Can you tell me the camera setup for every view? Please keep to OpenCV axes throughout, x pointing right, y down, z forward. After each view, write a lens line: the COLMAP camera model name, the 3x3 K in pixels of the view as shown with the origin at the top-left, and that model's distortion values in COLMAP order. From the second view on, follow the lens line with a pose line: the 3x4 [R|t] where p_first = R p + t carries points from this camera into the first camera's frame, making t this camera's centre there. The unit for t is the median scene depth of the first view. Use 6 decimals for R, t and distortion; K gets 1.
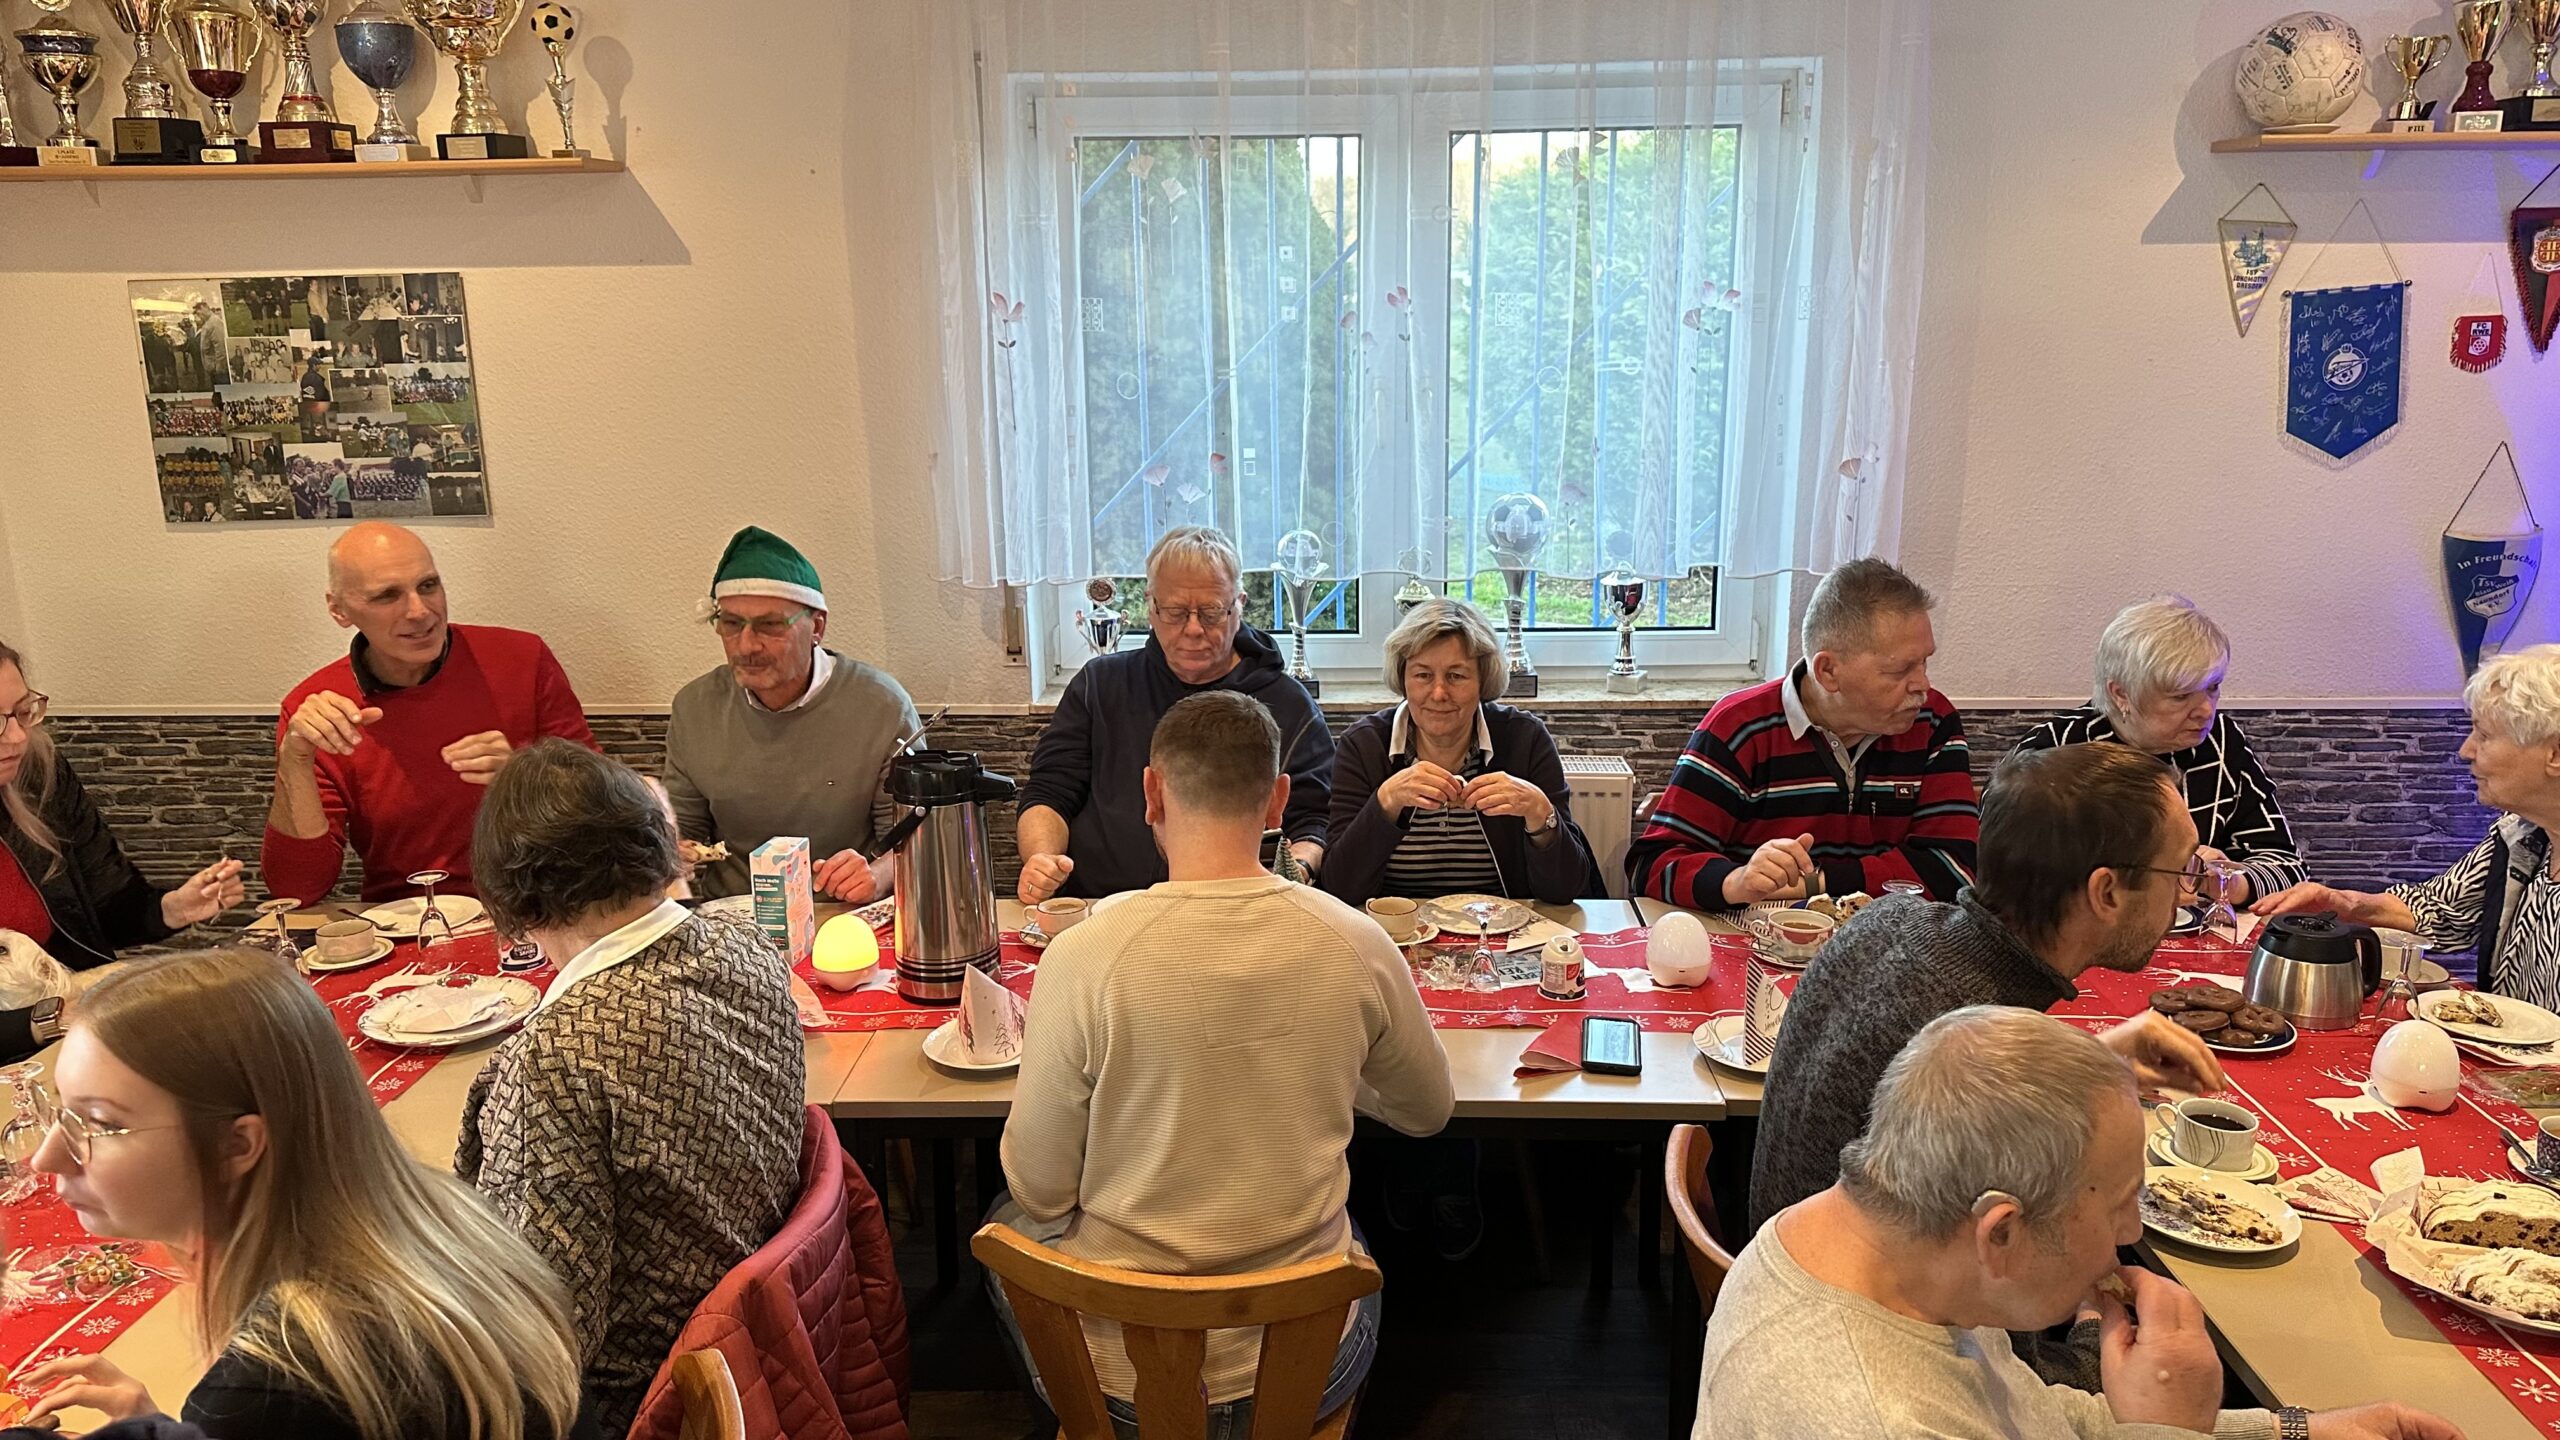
lens RADIAL K [[1824.4, 0, 1279.9], [0, 1824.4, 724.1], [0, 0, 1]] dist [0.050486, -0.060512]
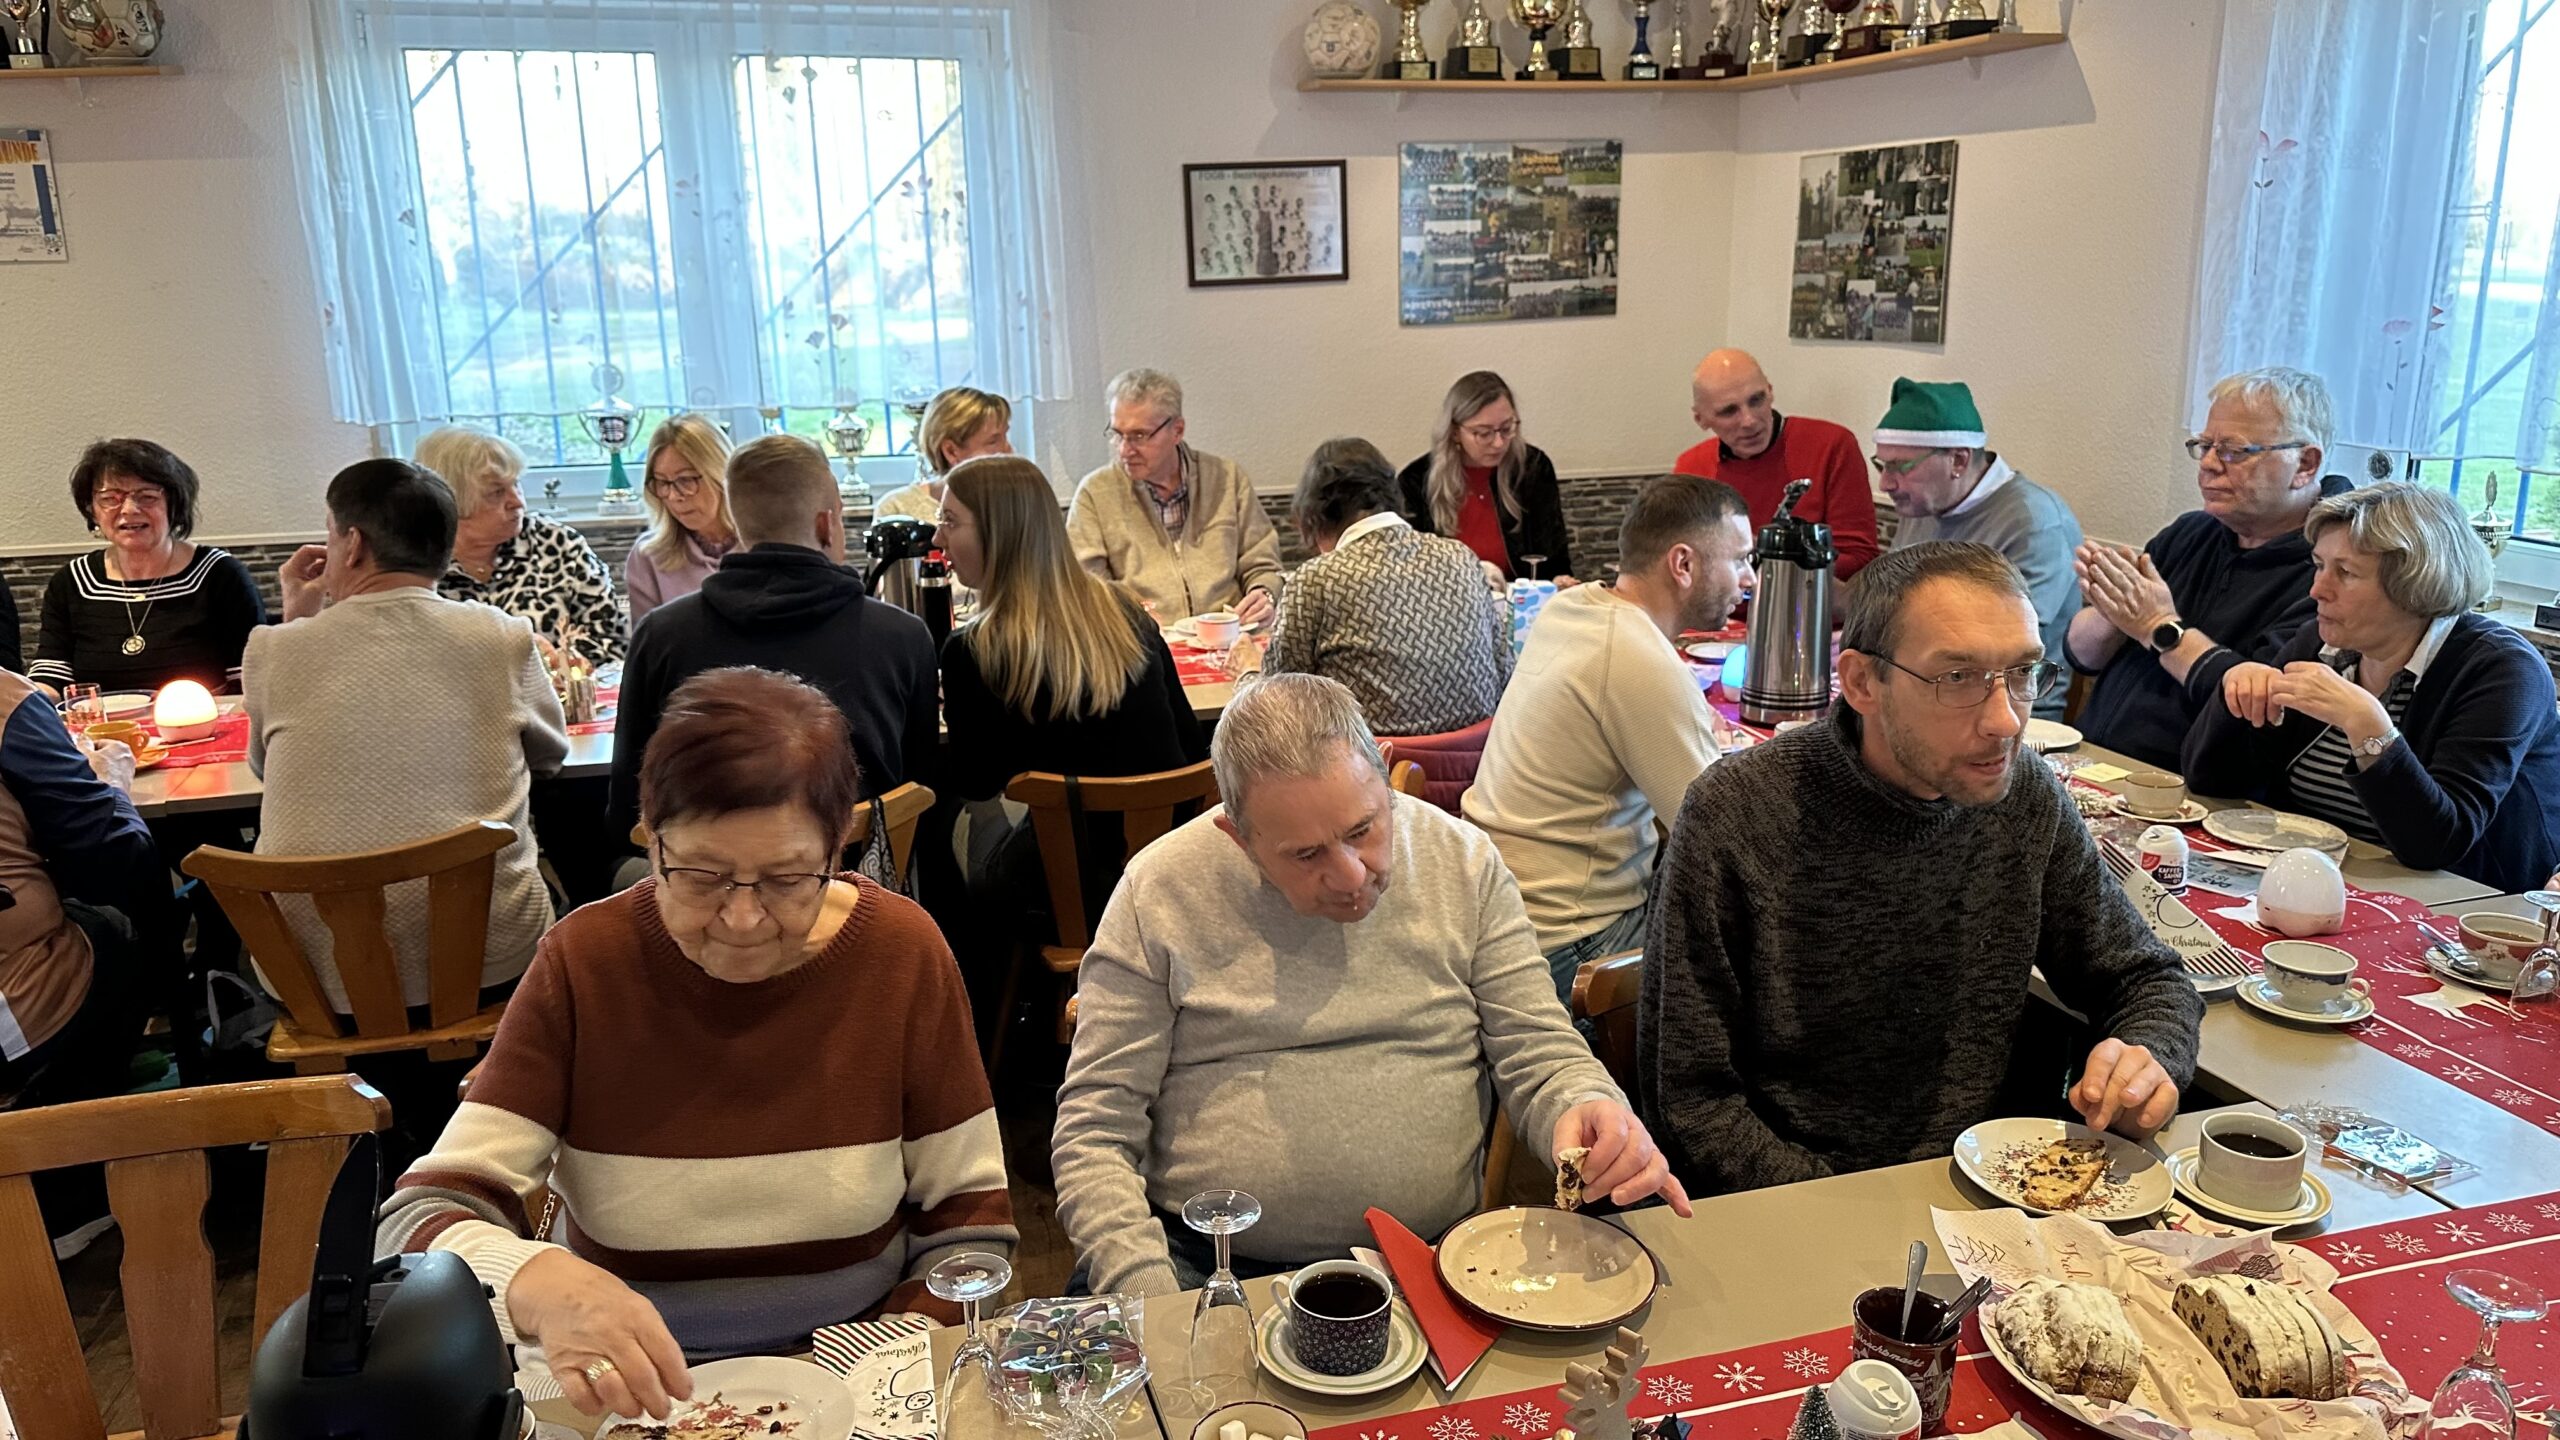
lens RADIAL K [[1820.0, 0, 1283.1], [0, 1820.0, 728.4], [0, 0, 1]] dist [0.202618, -0.322587]
pose [[0.333513, 0.251878, -0.908475, 0.651416], [-0.212161, 0.958982, 0.187994, -0.009753], [0.918562, 0.130045, 0.373272, 0.181679]]
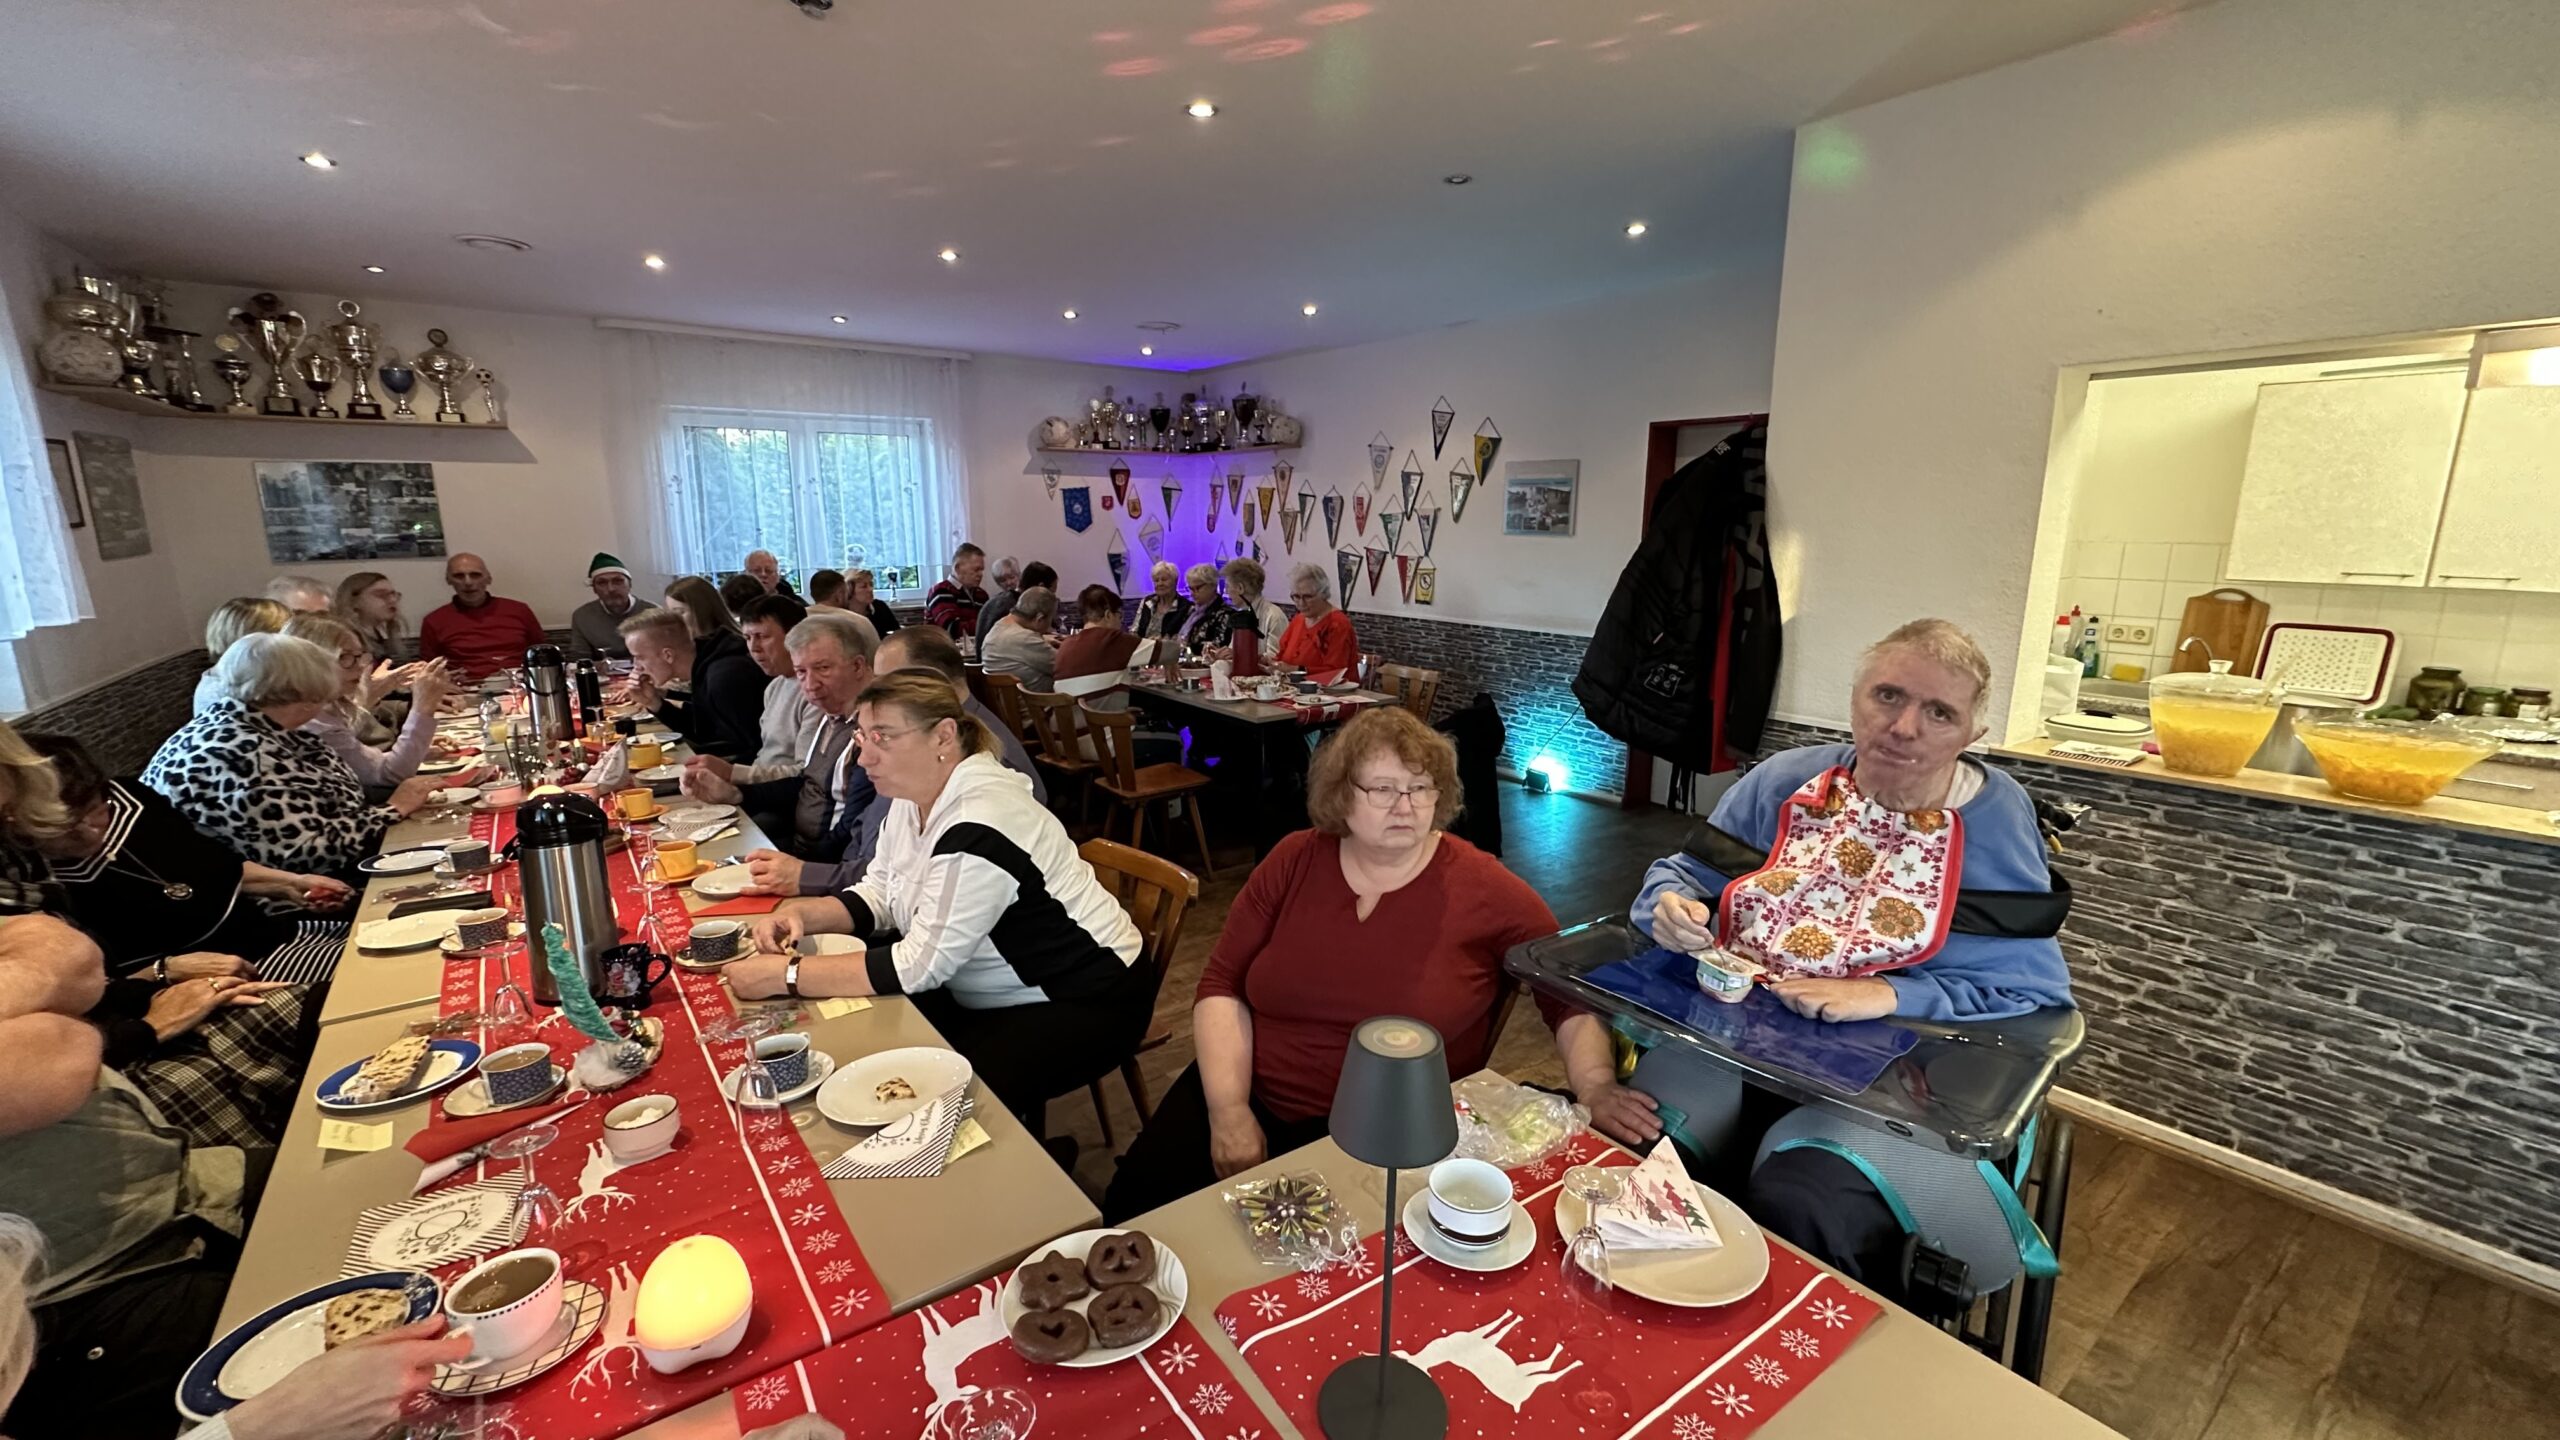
lens RADIAL K [[1027.7, 0, 1285.1], [0, 1027.7, 733.3], [0, 0, 1]] dist [-0.000631, 0.000063]
pose [[0.780730, -0.118838, 0.613464, -0.451990], [0.136522, 0.990471, 0.018125, 0.289812], [-0.609772, 0.069601, 0.789515, -0.918308]]
